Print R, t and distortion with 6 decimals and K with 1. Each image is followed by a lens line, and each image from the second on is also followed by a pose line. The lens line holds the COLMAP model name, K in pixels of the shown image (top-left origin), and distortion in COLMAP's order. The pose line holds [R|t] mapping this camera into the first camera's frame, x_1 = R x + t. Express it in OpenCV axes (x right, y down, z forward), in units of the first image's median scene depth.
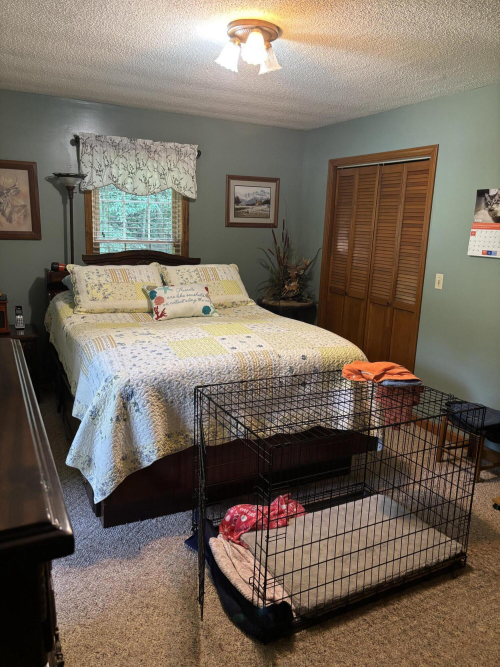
lens RADIAL K [[504.1, 0, 248.2], [0, 504.1, 335.0], [0, 0, 1]] dist [0.013057, -0.004920]
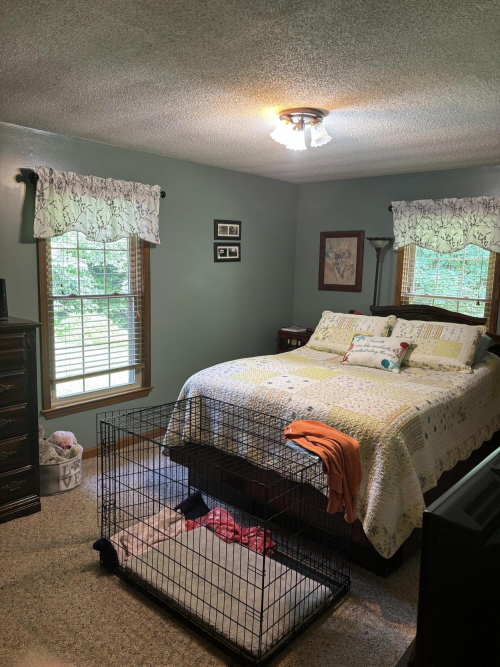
lens RADIAL K [[504.1, 0, 248.6], [0, 504.1, 332.1], [0, 0, 1]] dist [0.013057, -0.004920]
pose [[0.380566, 0.104847, -0.918791, 0.632070], [-0.214041, 0.976559, 0.022782, -0.065805], [0.899642, 0.187989, 0.394087, 0.304930]]
